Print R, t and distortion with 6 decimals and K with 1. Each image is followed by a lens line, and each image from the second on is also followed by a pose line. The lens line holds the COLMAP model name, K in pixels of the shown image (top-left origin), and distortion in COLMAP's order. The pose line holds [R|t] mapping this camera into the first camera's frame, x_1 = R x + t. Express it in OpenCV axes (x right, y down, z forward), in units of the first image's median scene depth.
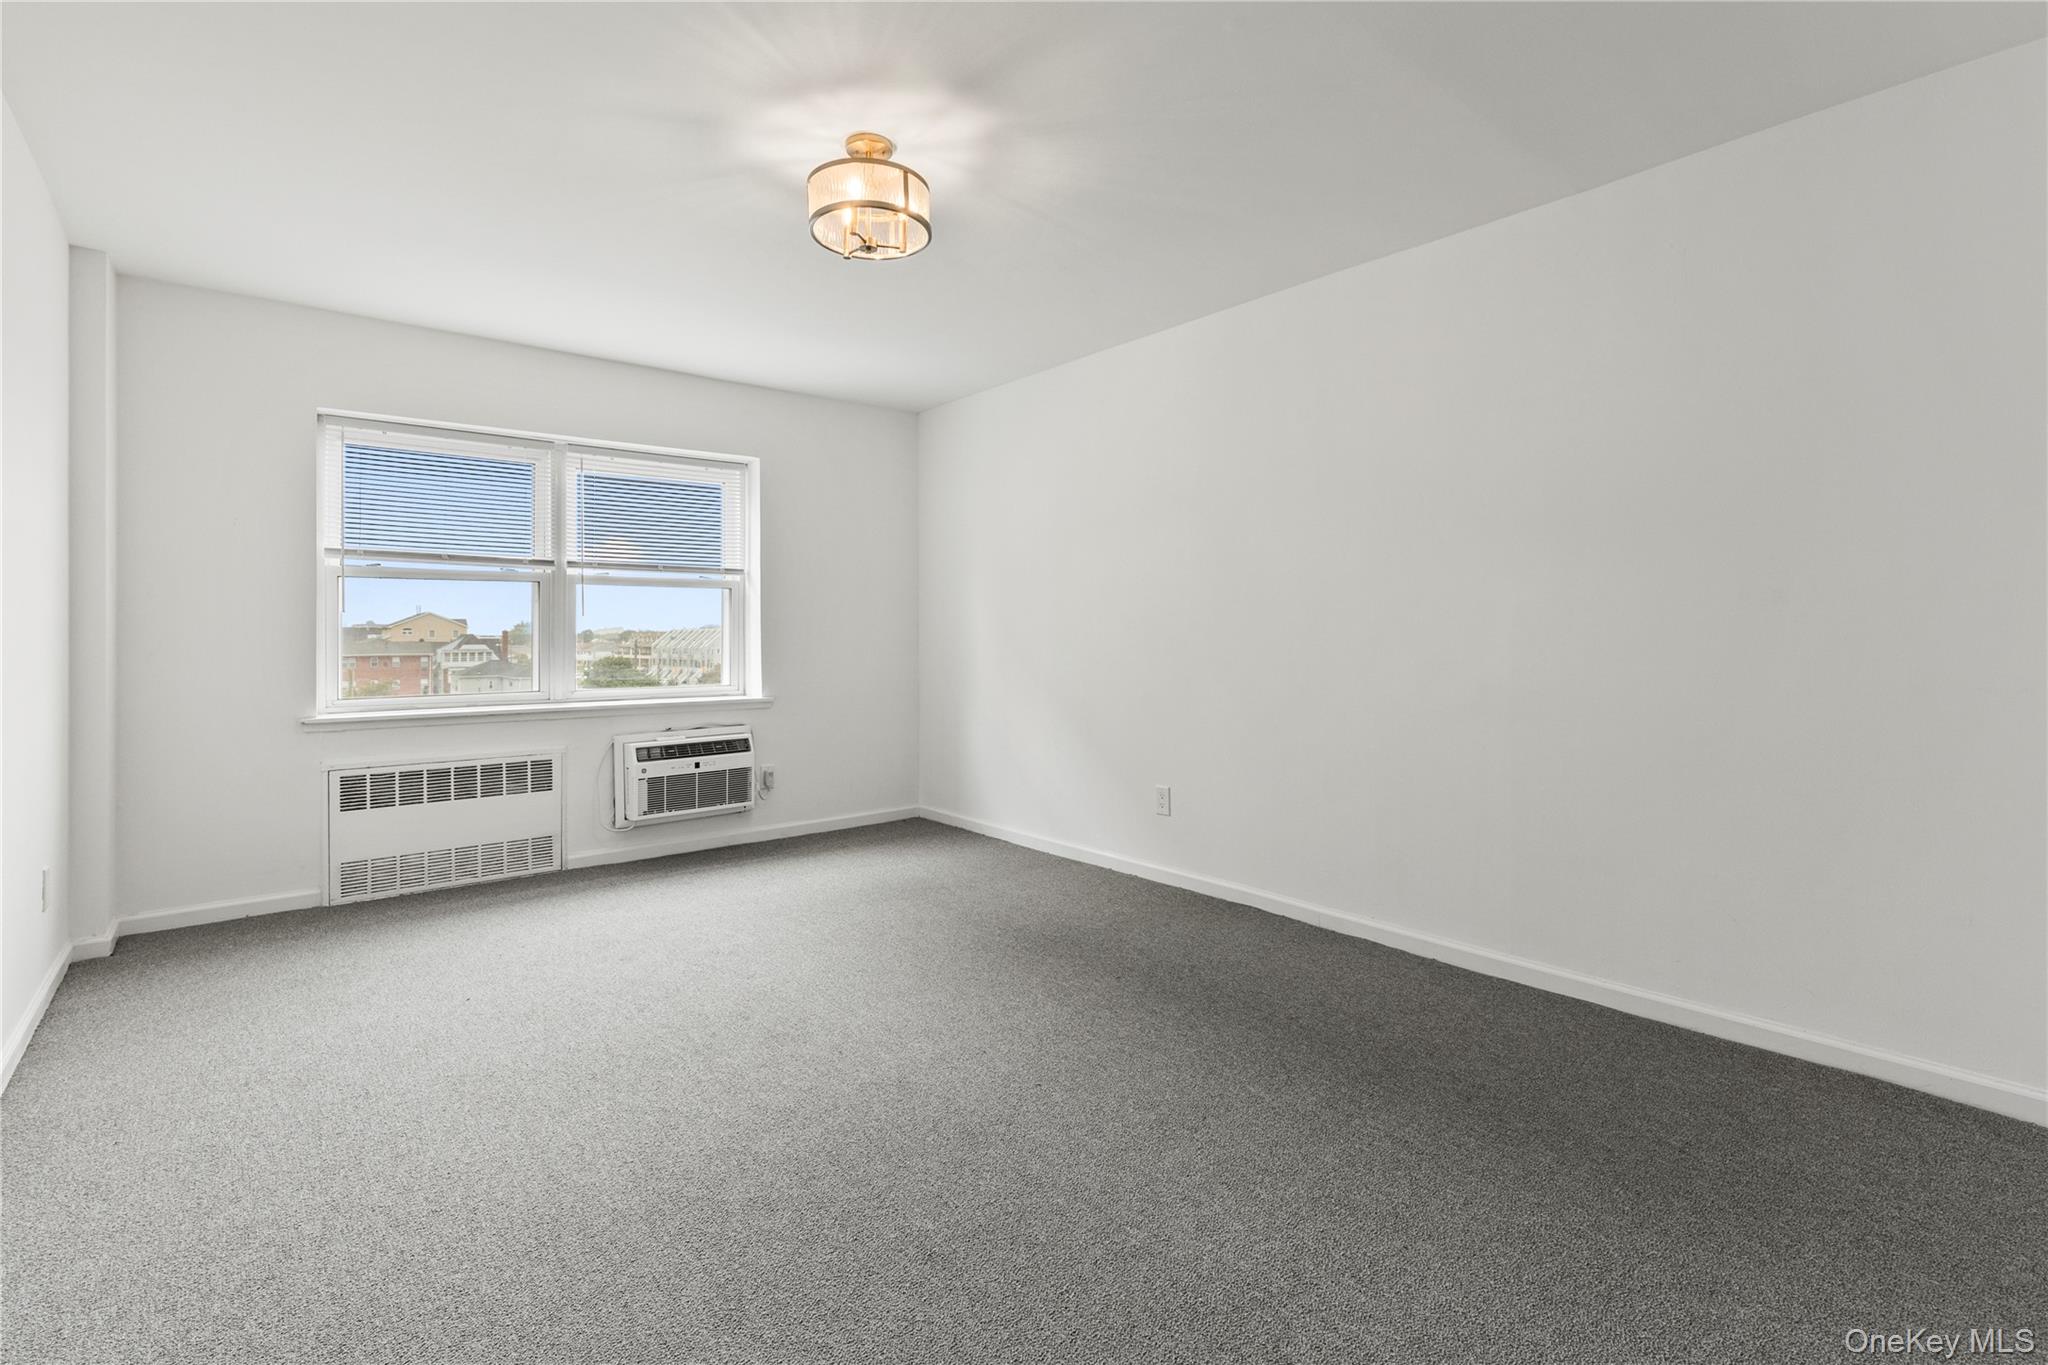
lens RADIAL K [[927.6, 0, 1017.4], [0, 927.6, 624.2], [0, 0, 1]] dist [0.010252, -0.000302]
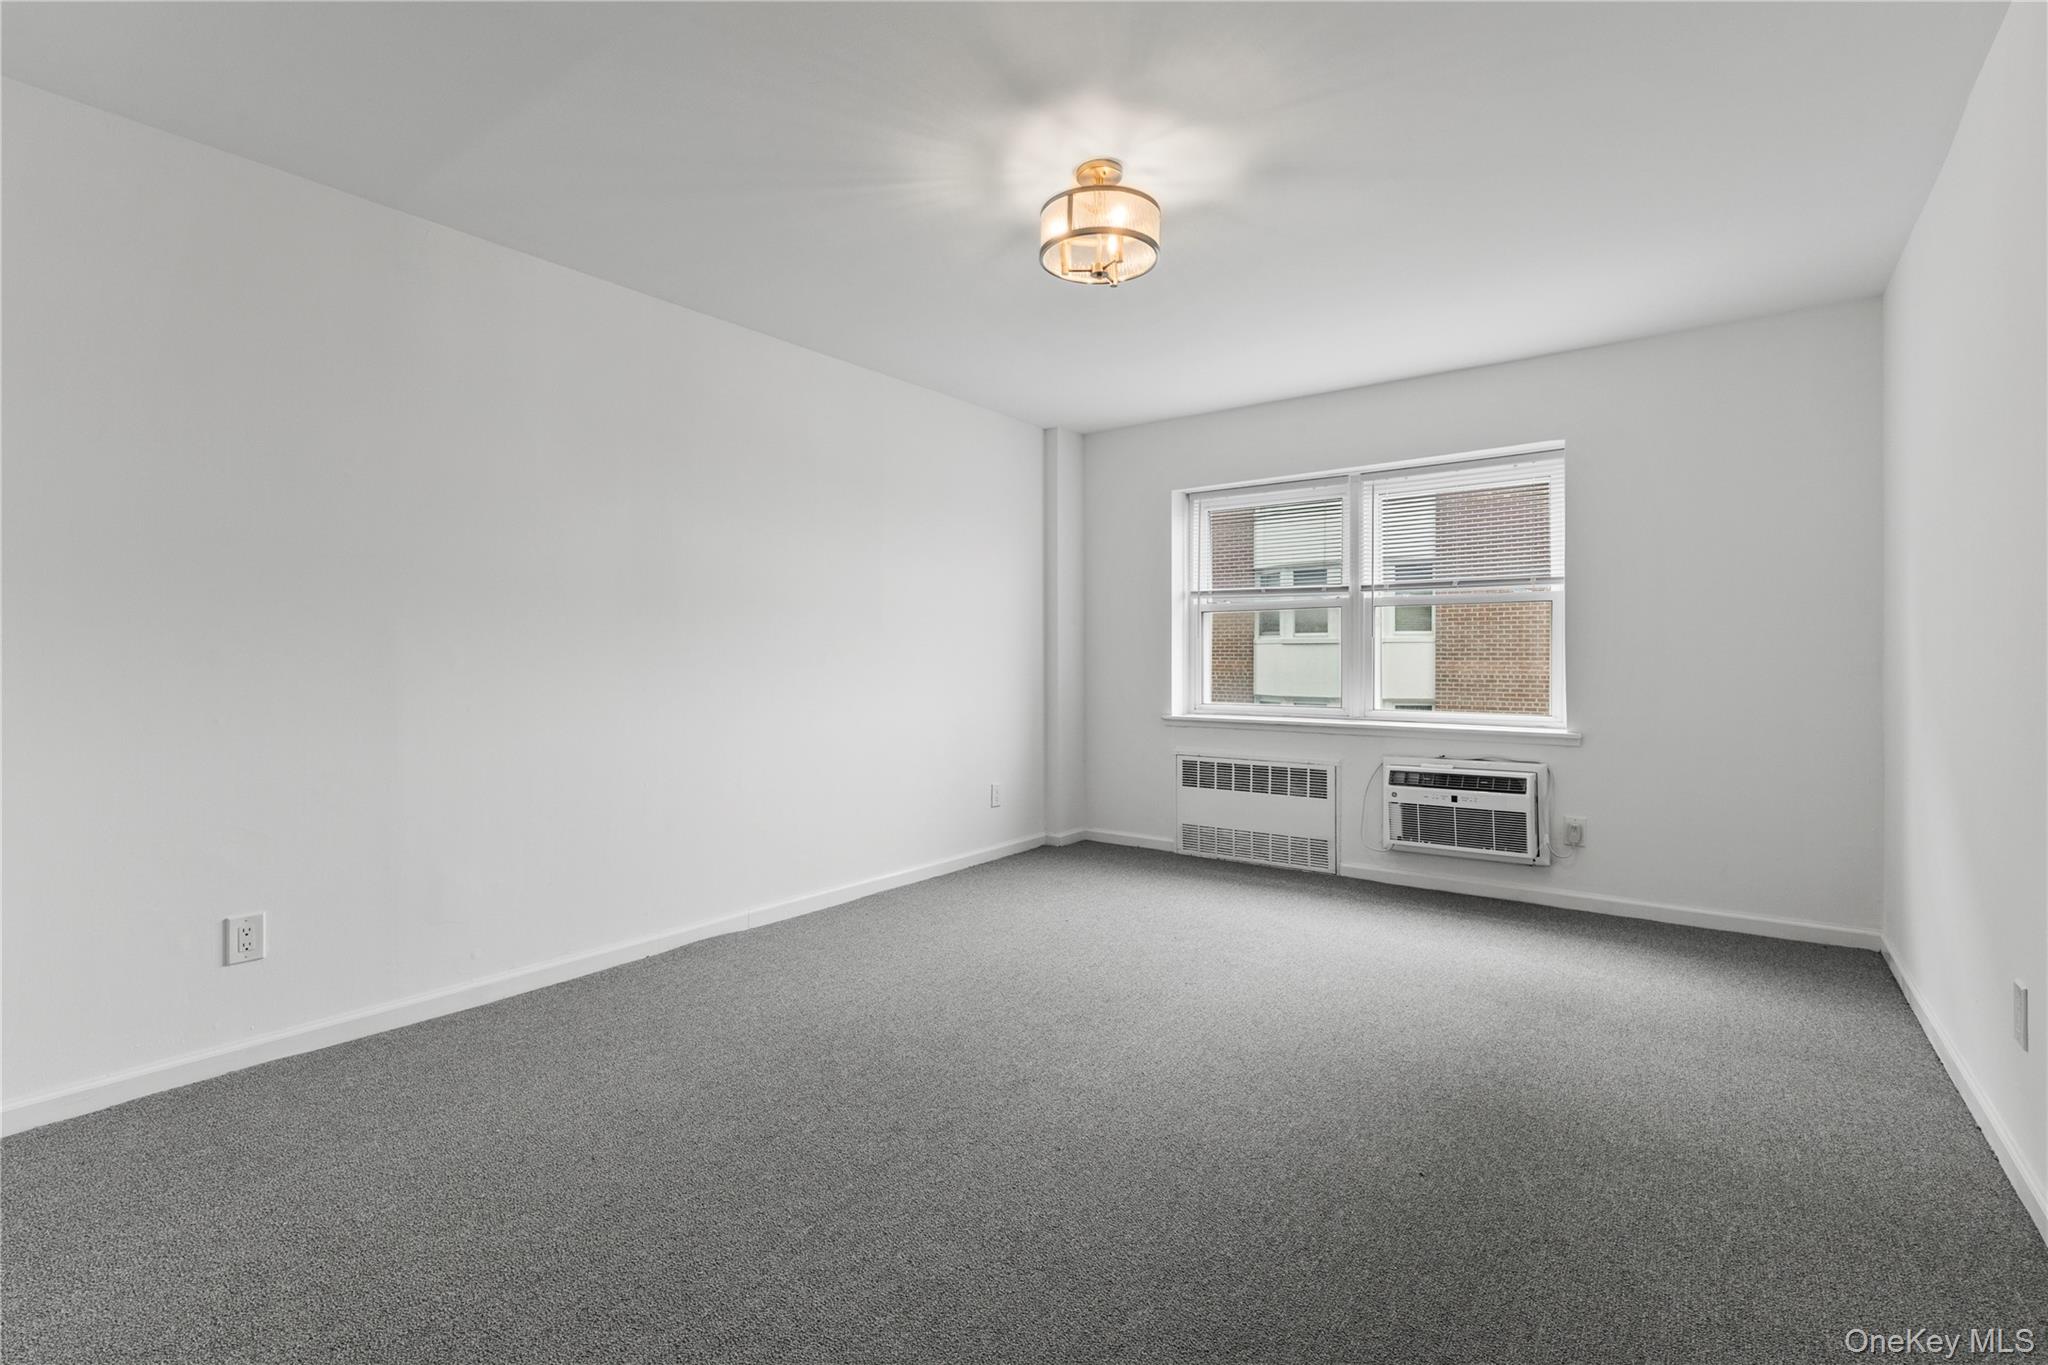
lens RADIAL K [[937.7, 0, 1026.9], [0, 937.7, 653.6], [0, 0, 1]] dist [0.016785, -0.000369]
pose [[0.249412, -0.001849, -0.968396, 0.482288], [0.010109, 0.999949, 0.000694, 0.004660], [0.968345, -0.009963, 0.249418, 0.394015]]
